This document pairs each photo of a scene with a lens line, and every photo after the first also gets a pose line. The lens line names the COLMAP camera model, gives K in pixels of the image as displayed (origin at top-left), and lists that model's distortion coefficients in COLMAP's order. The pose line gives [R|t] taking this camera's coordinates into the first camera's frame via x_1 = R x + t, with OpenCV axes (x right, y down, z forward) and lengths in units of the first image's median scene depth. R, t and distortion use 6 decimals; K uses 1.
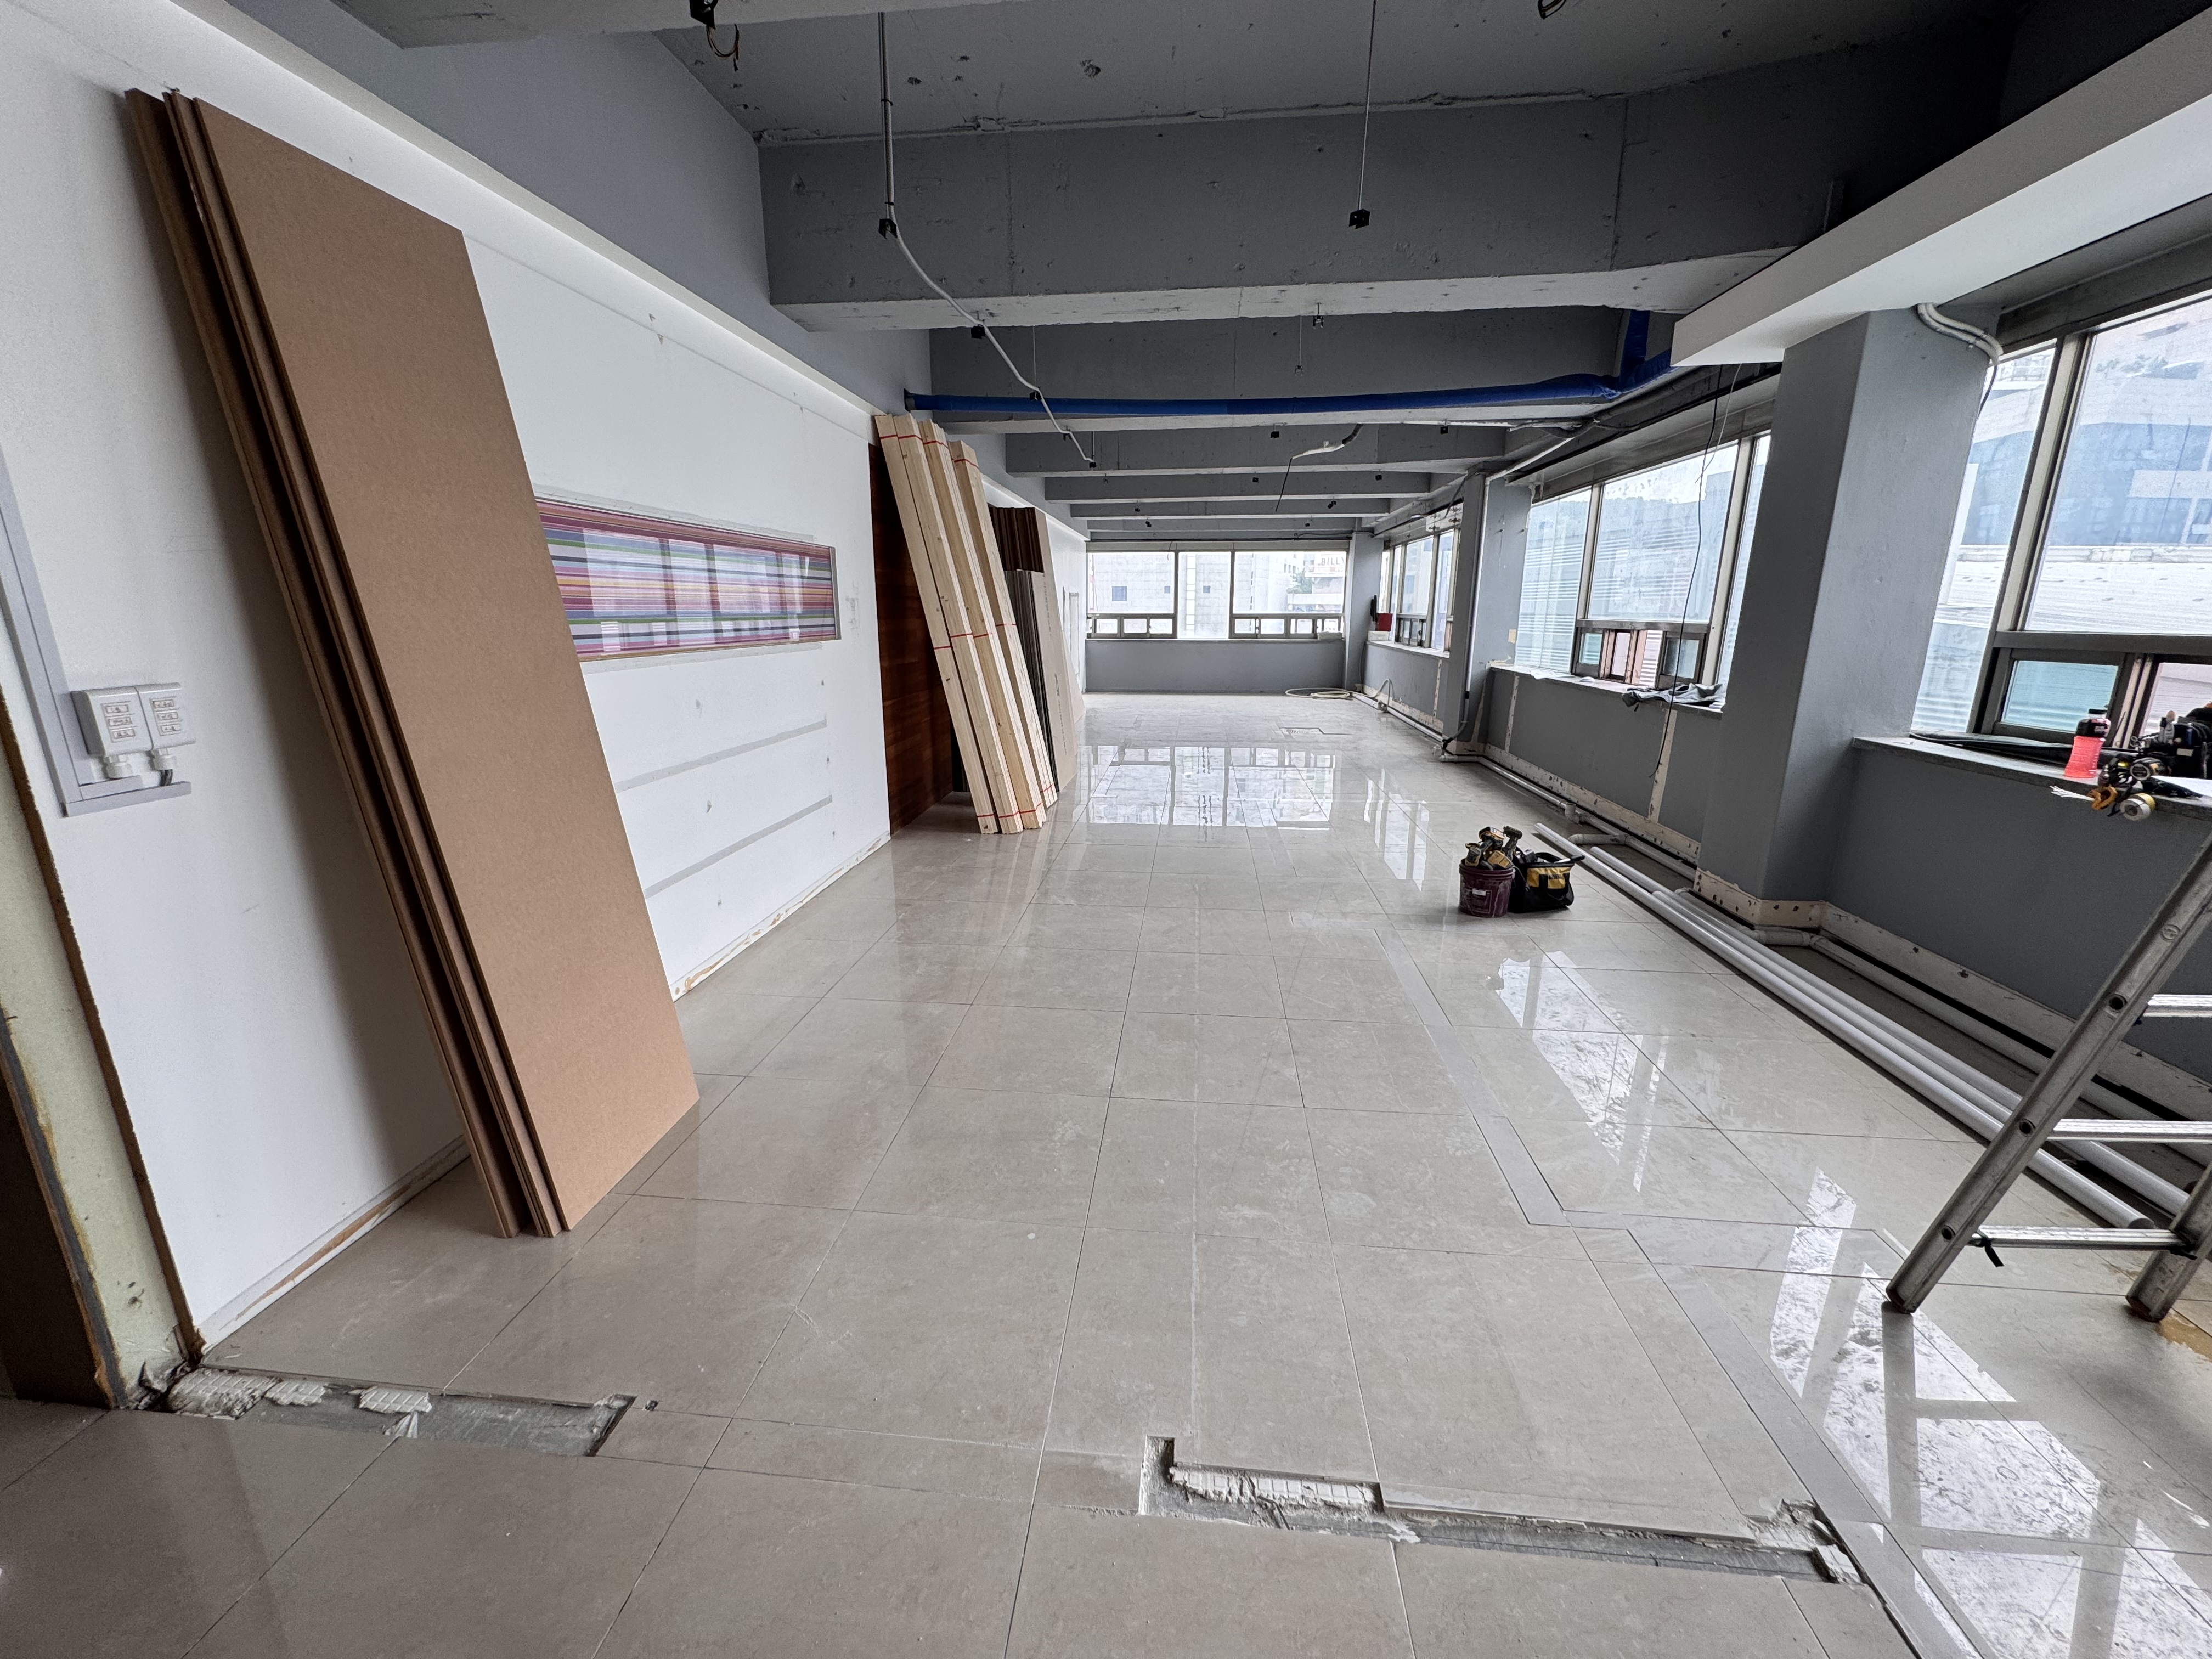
lens RADIAL K [[882.9, 0, 1104.9], [0, 882.9, 824.3], [0, 0, 1]] dist [-0.000745, -0.000194]
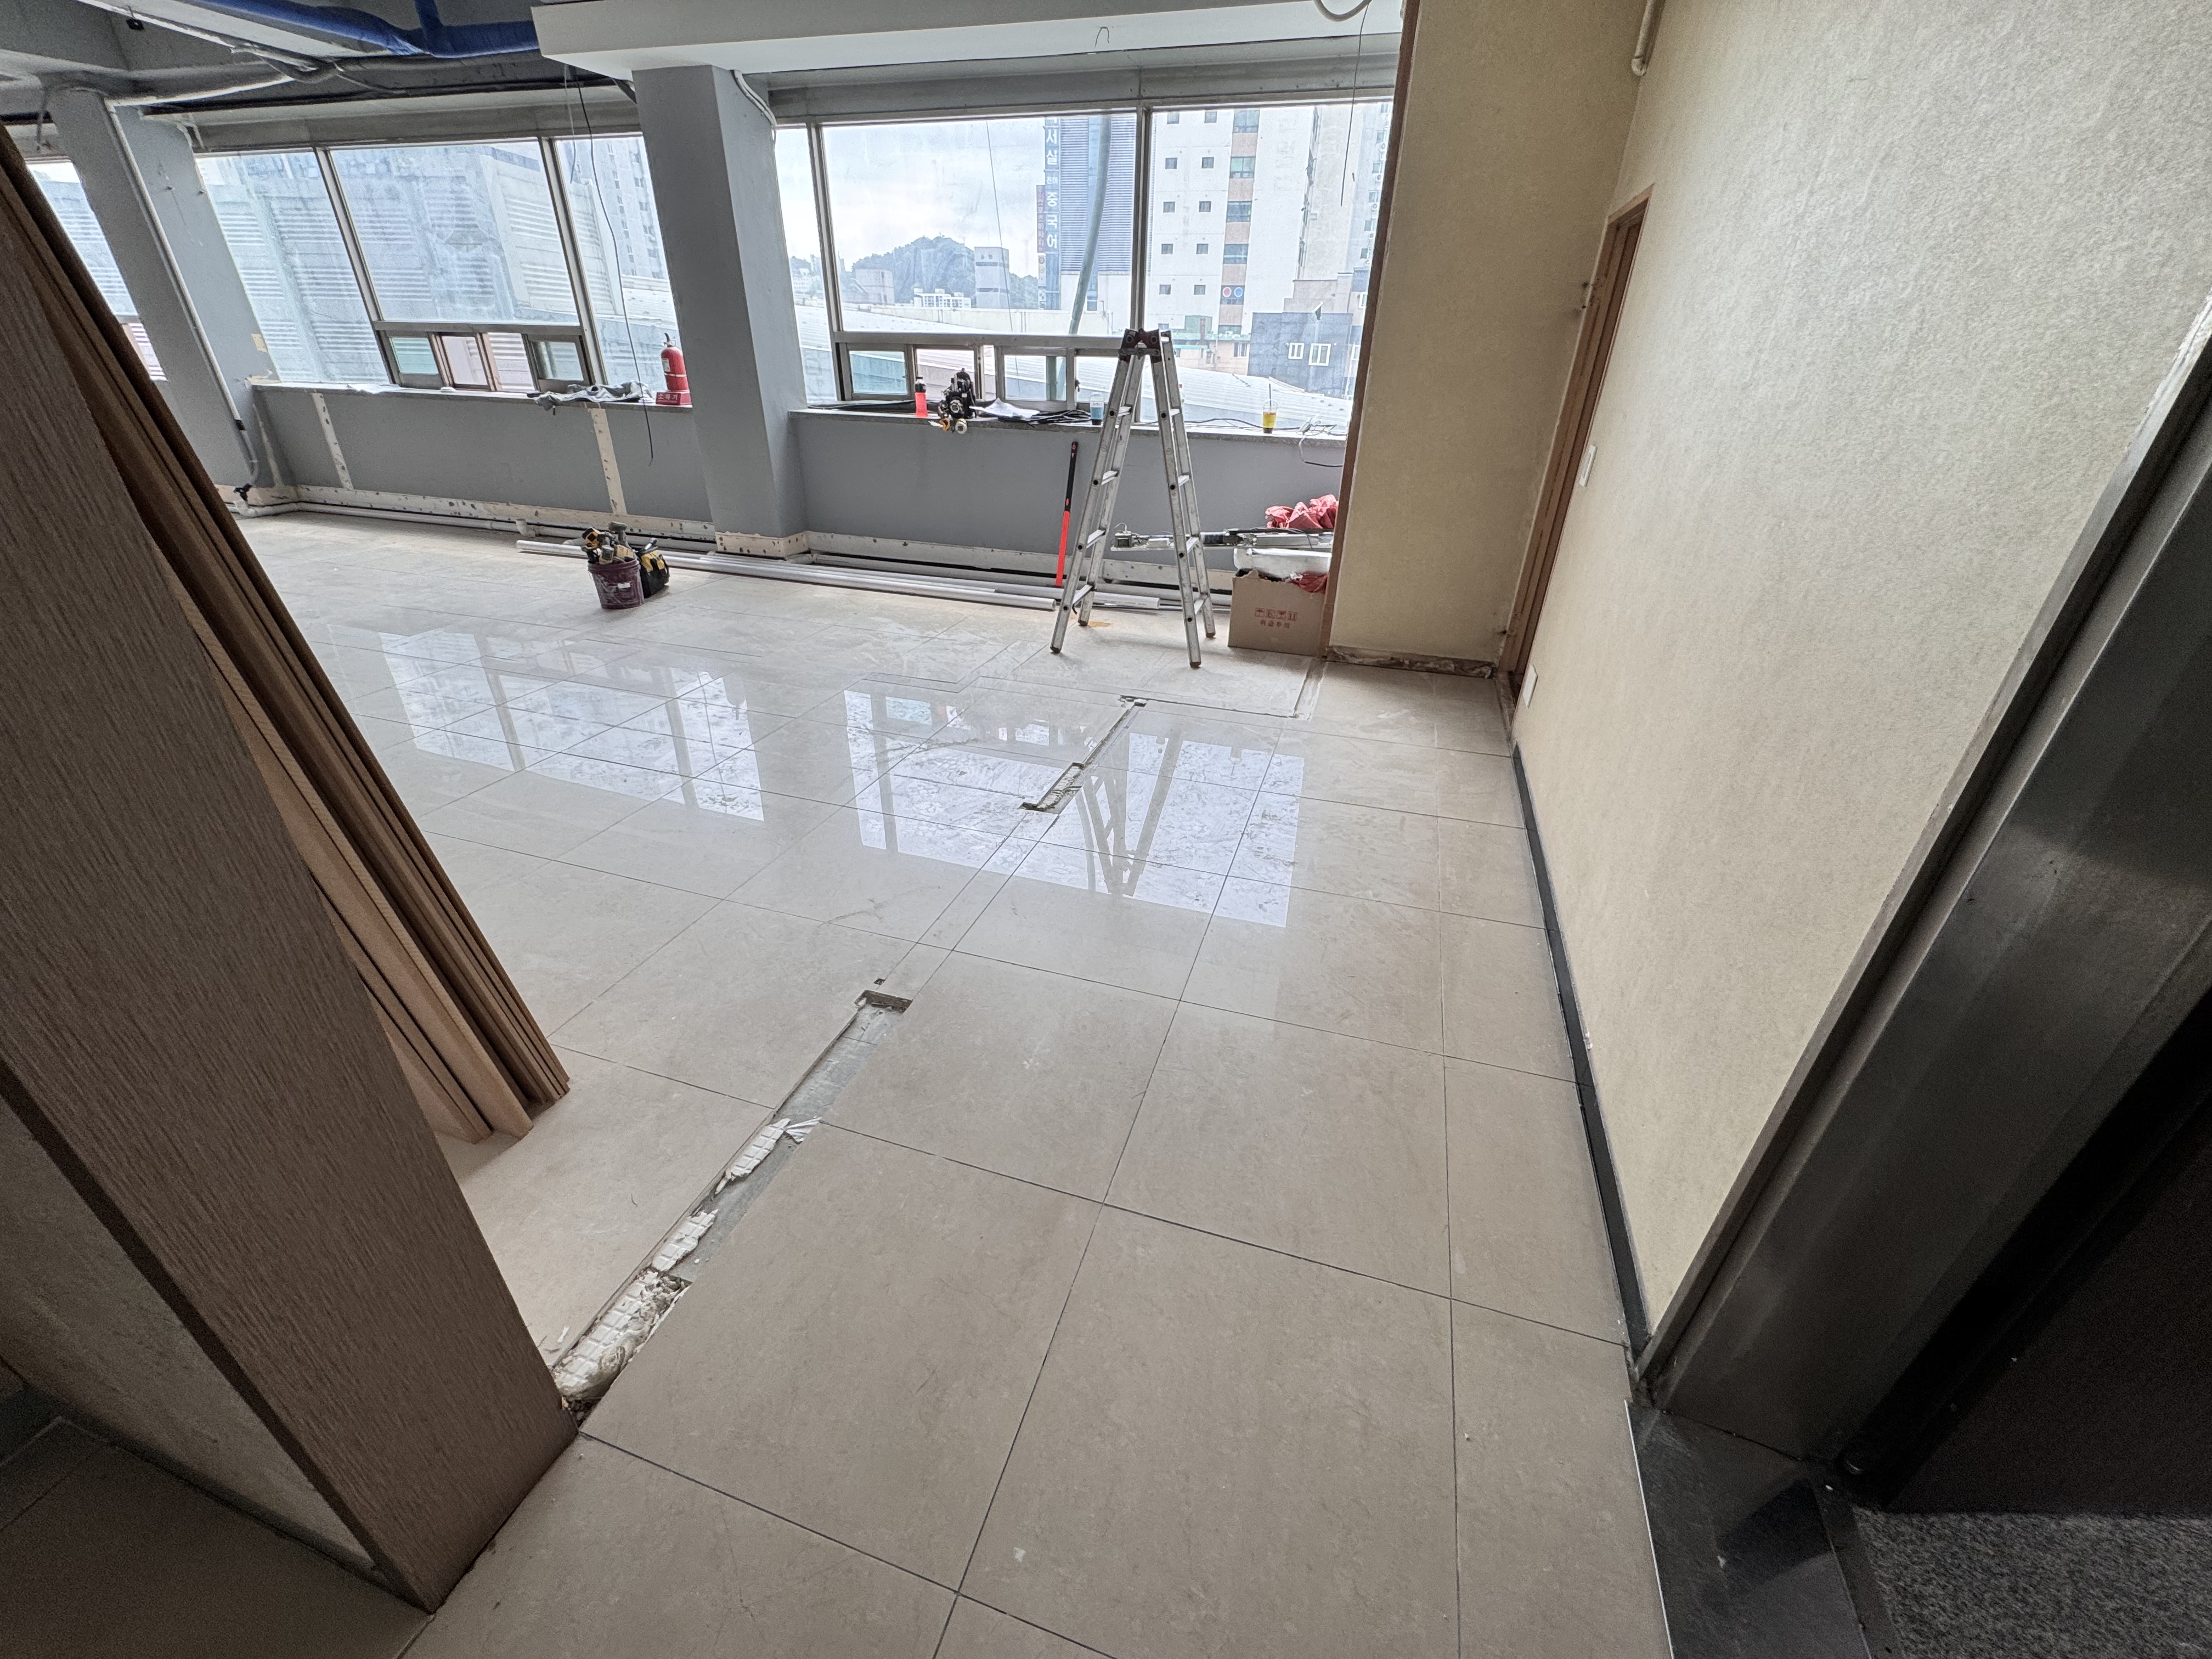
lens RADIAL K [[882.9, 0, 1100.9], [0, 882.9, 829.9], [0, 0, 1]] dist [-0.000745, -0.000194]
pose [[0.204326, -0.467210, 0.860213, -0.664917], [0.210334, 0.879181, 0.427551, -0.002981], [-0.956039, 0.093572, 0.277909, 0.150897]]
